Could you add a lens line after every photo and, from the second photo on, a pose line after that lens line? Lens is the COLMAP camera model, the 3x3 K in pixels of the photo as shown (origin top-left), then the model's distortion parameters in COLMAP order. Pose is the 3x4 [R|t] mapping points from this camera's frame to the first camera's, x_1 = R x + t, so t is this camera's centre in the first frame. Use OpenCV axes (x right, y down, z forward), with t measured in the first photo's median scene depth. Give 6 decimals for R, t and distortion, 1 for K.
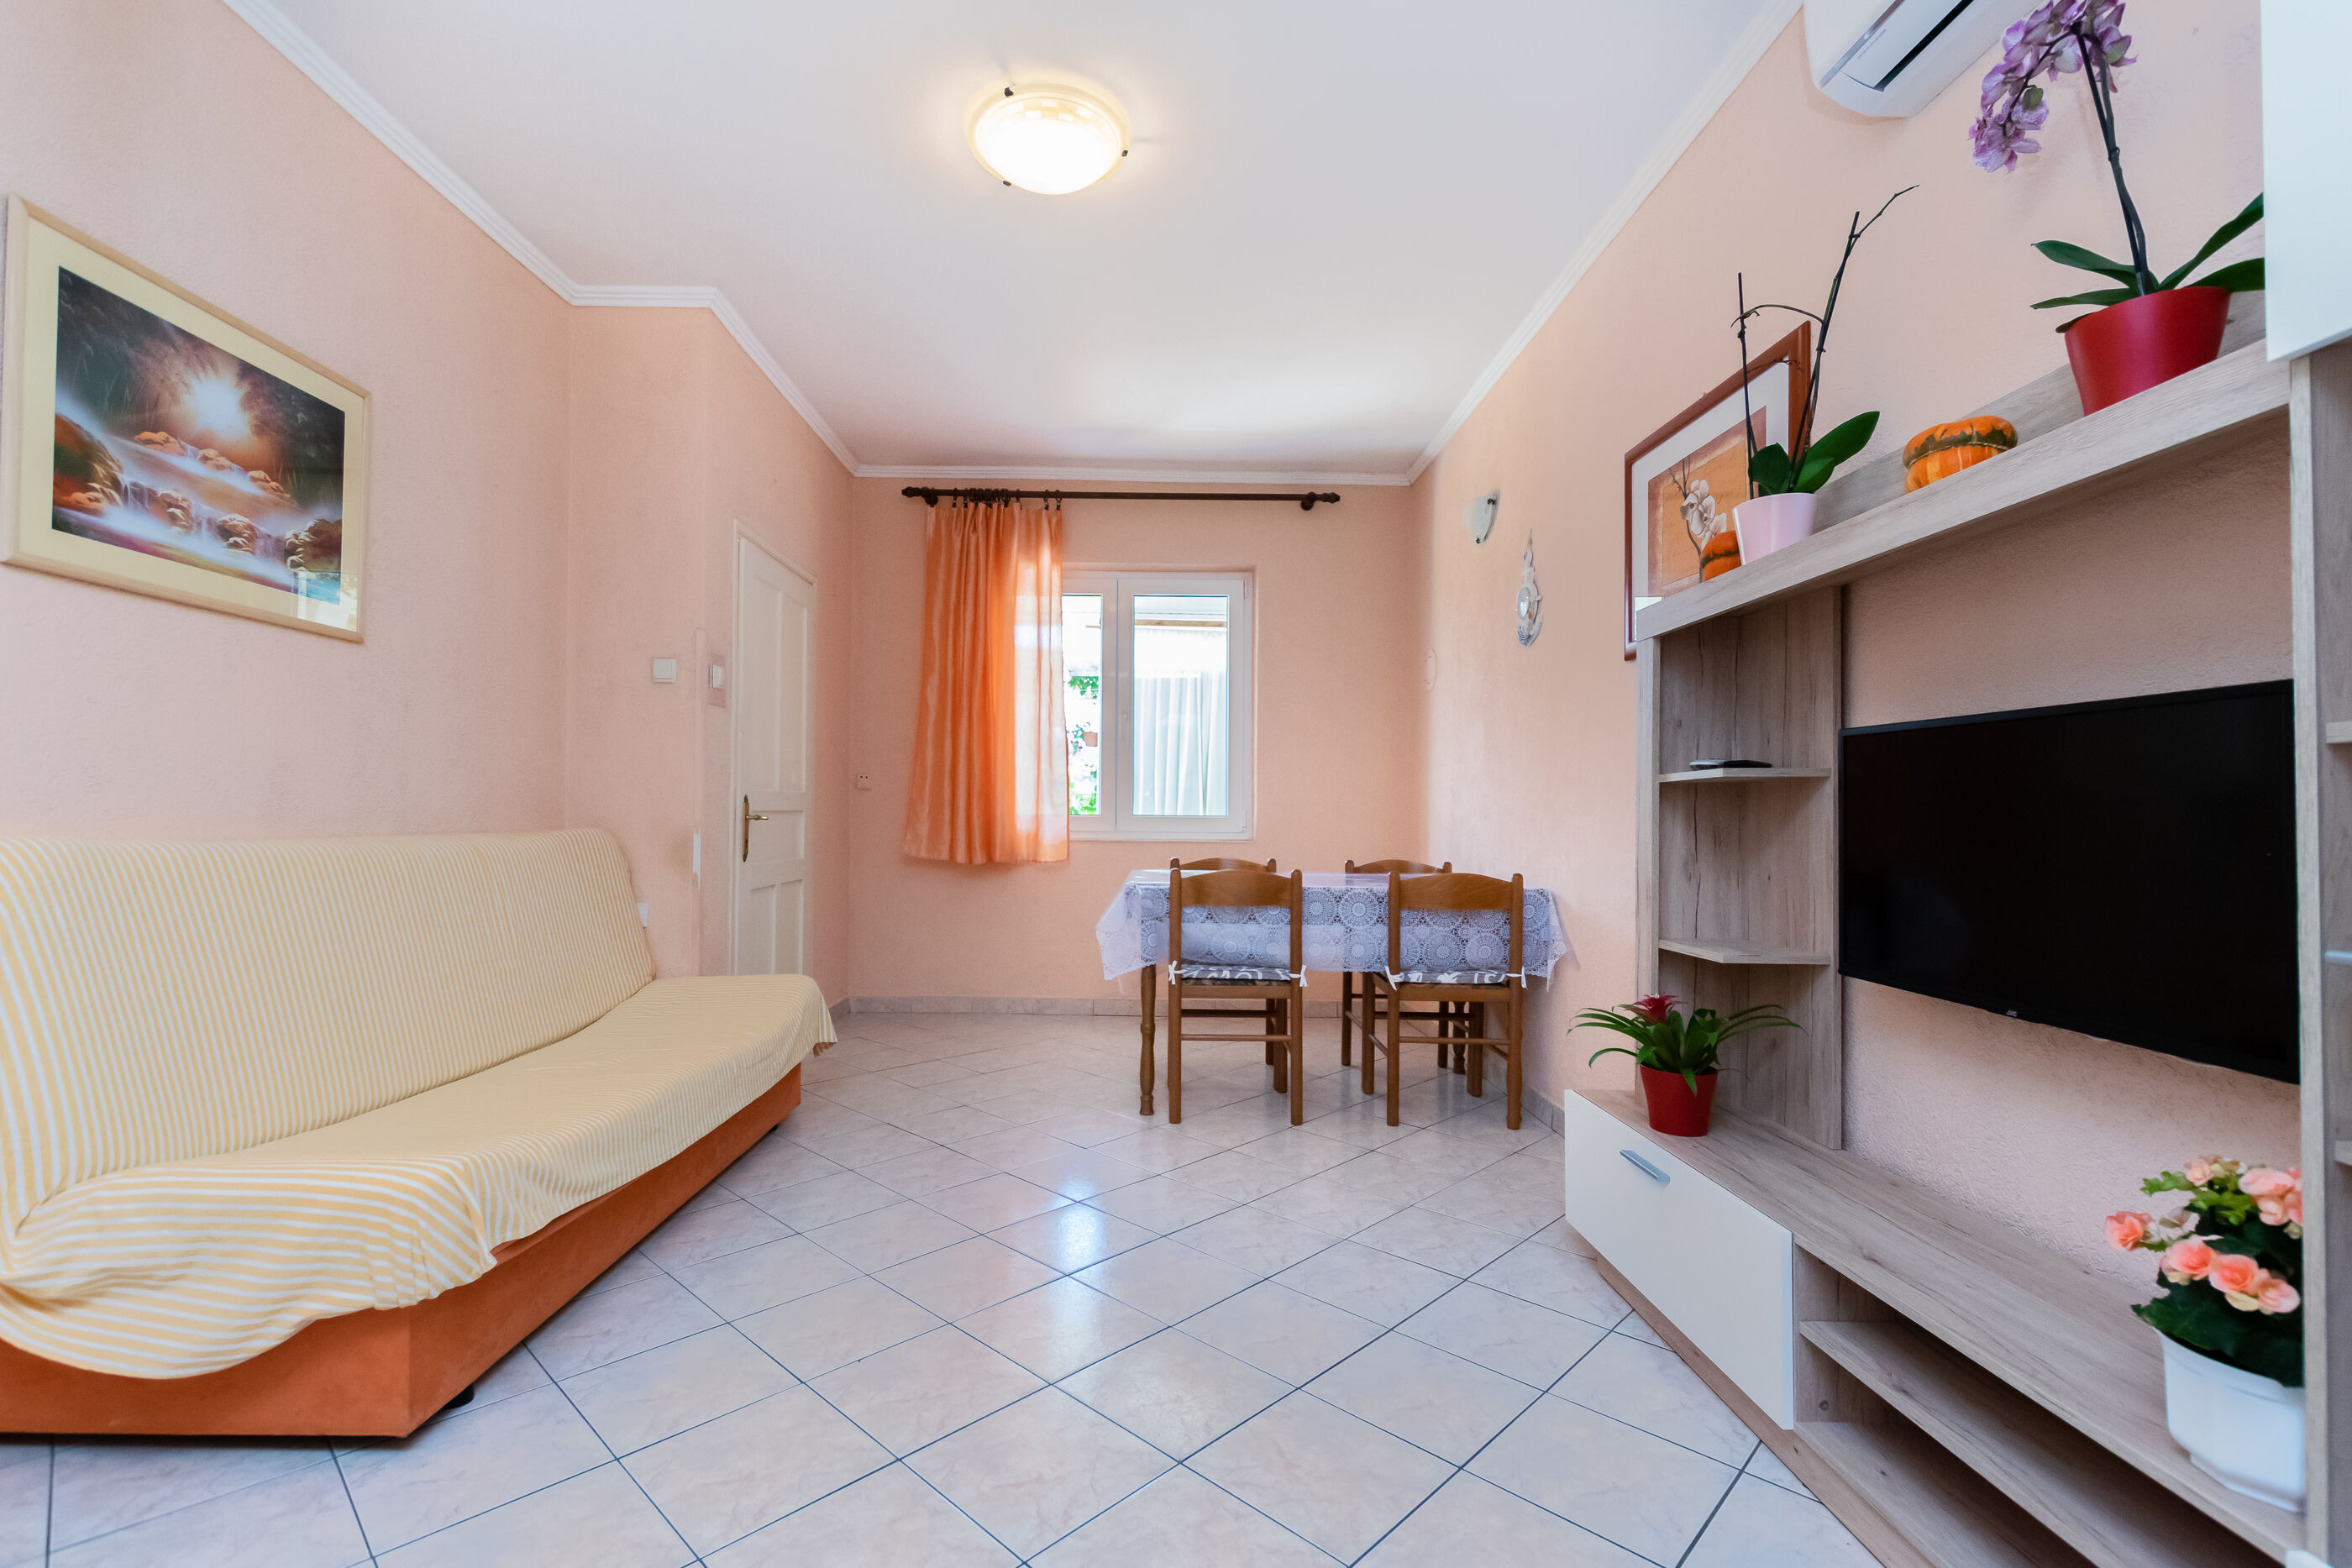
lens RADIAL K [[1025.9, 0, 1144.9], [0, 1025.9, 797.0], [0, 0, 1]] dist [0.003335, -0.000269]
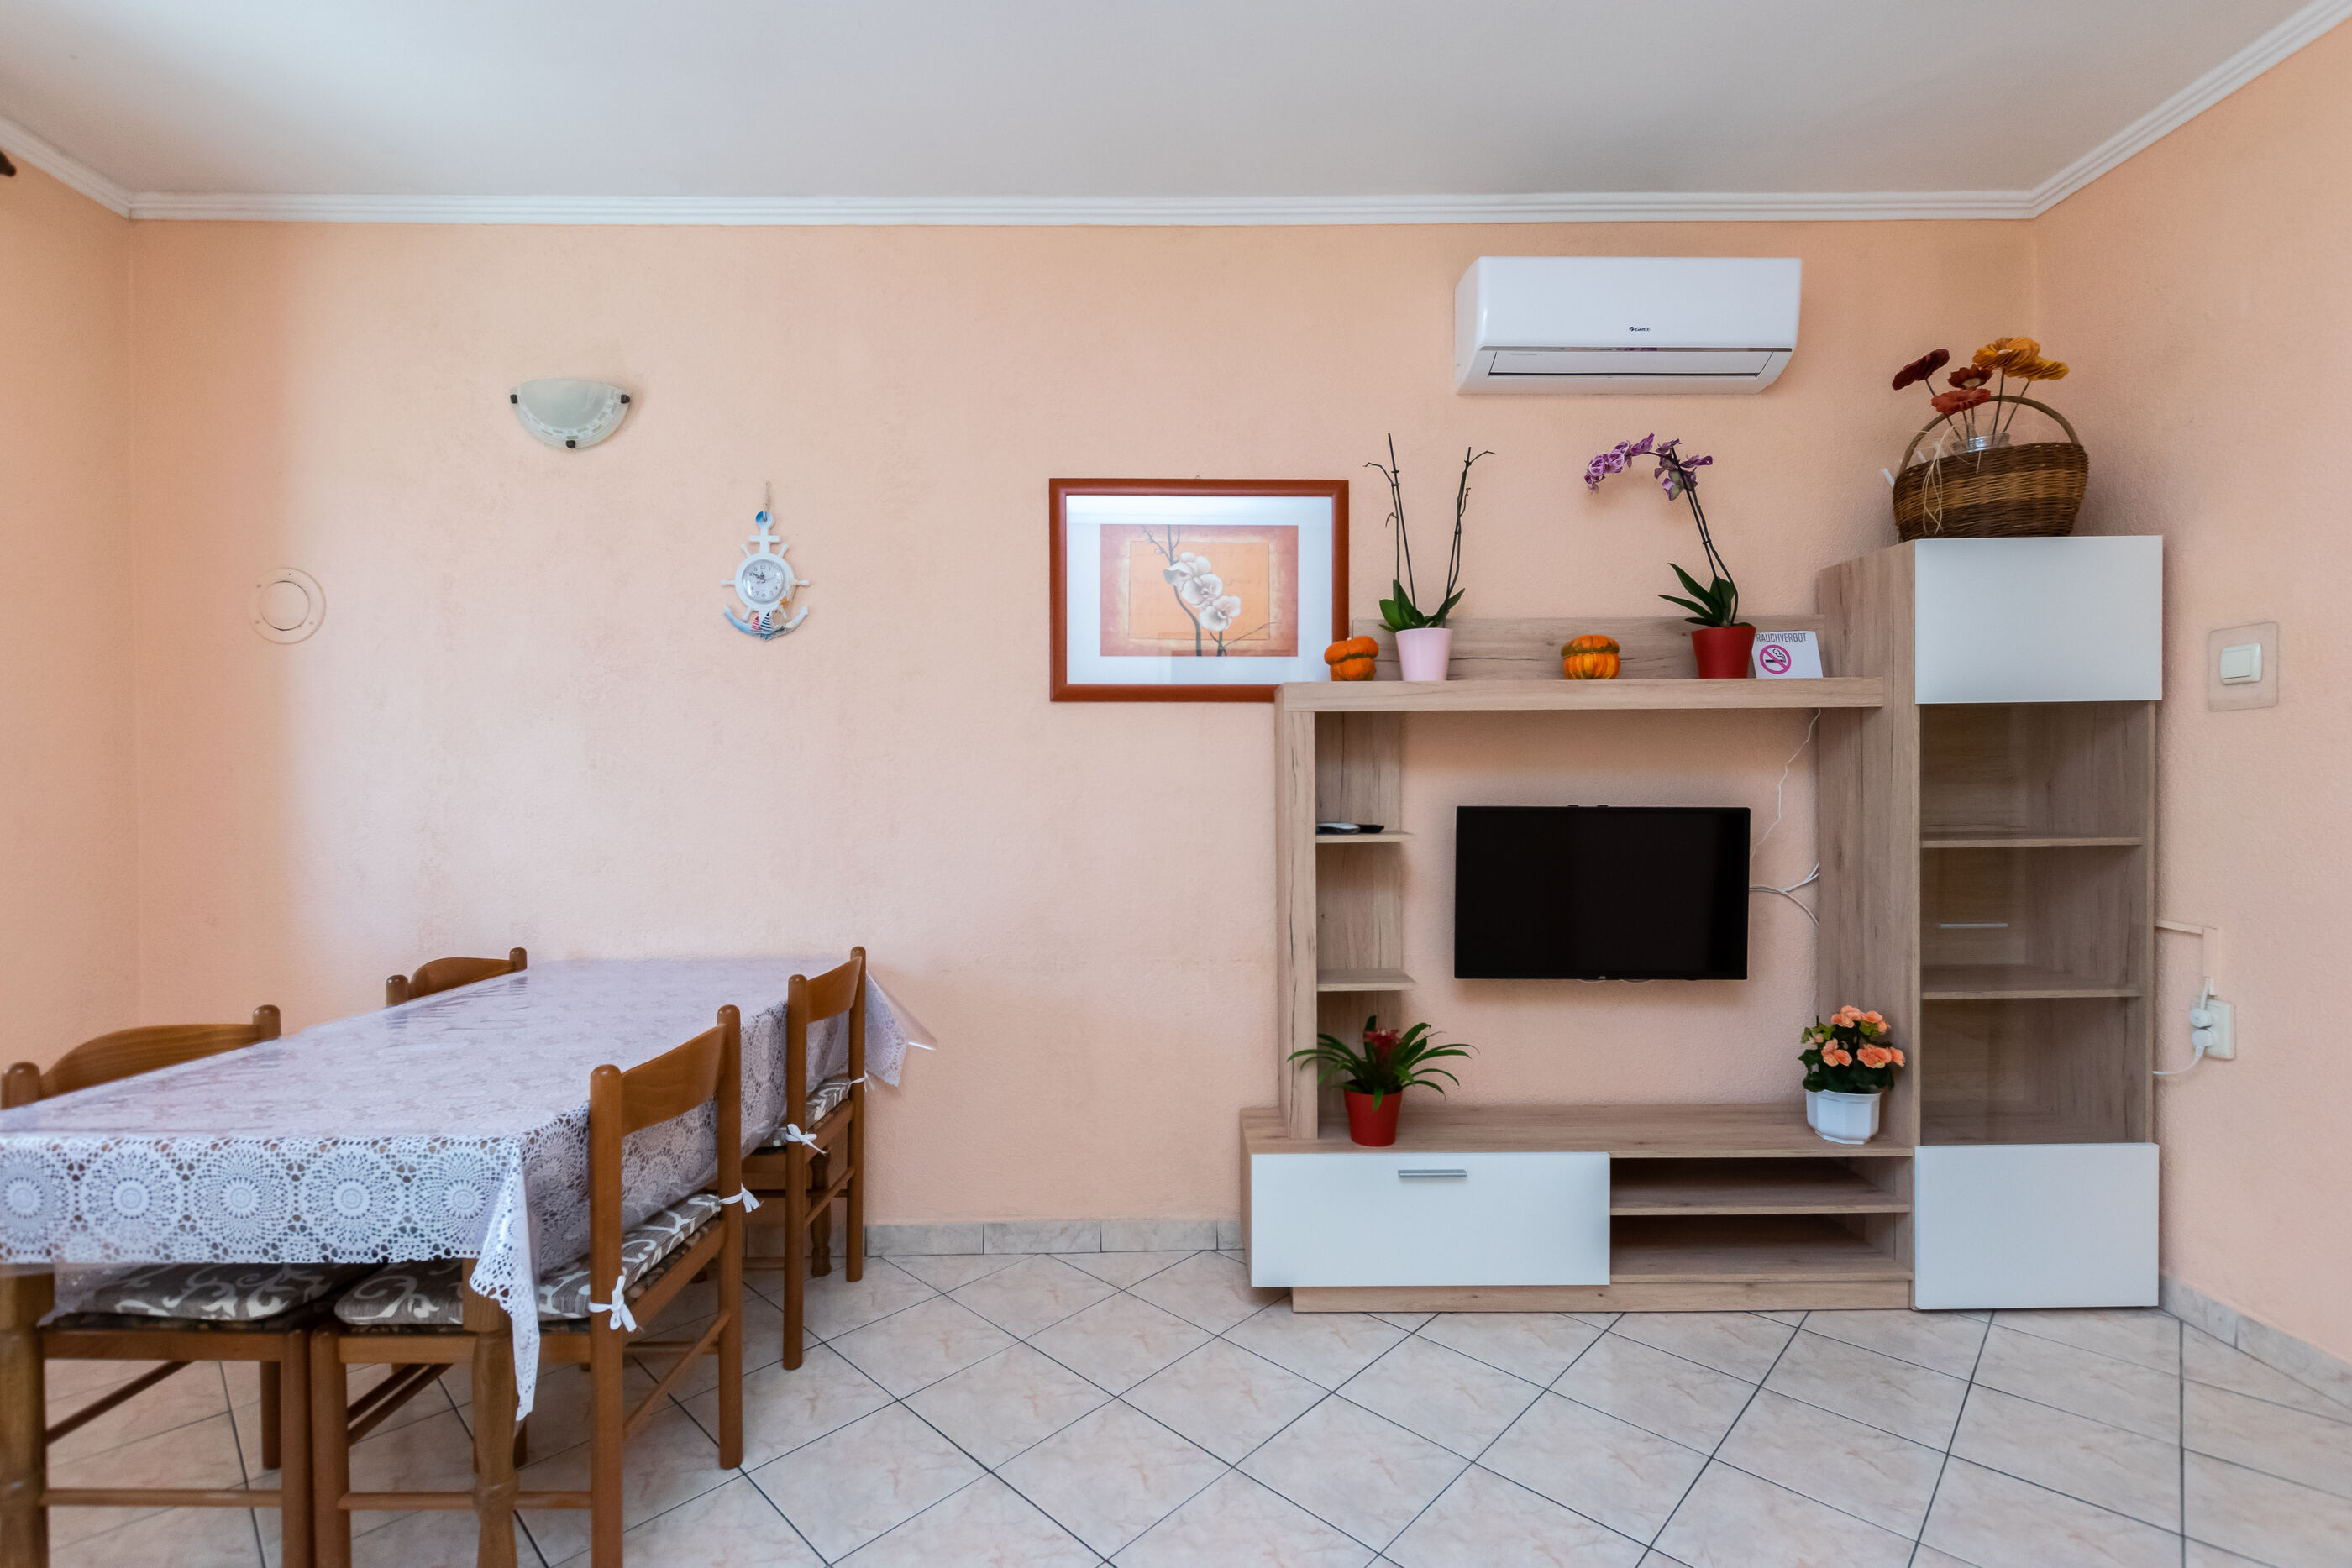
lens RADIAL K [[1025.9, 0, 1144.9], [0, 1025.9, 797.0], [0, 0, 1]] dist [0.003335, -0.000269]
pose [[-0.012400, -0.013115, 0.999837, -0.399410], [-0.012240, 0.999841, 0.012963, -0.050090], [-0.999848, -0.012077, -0.012559, 0.791798]]
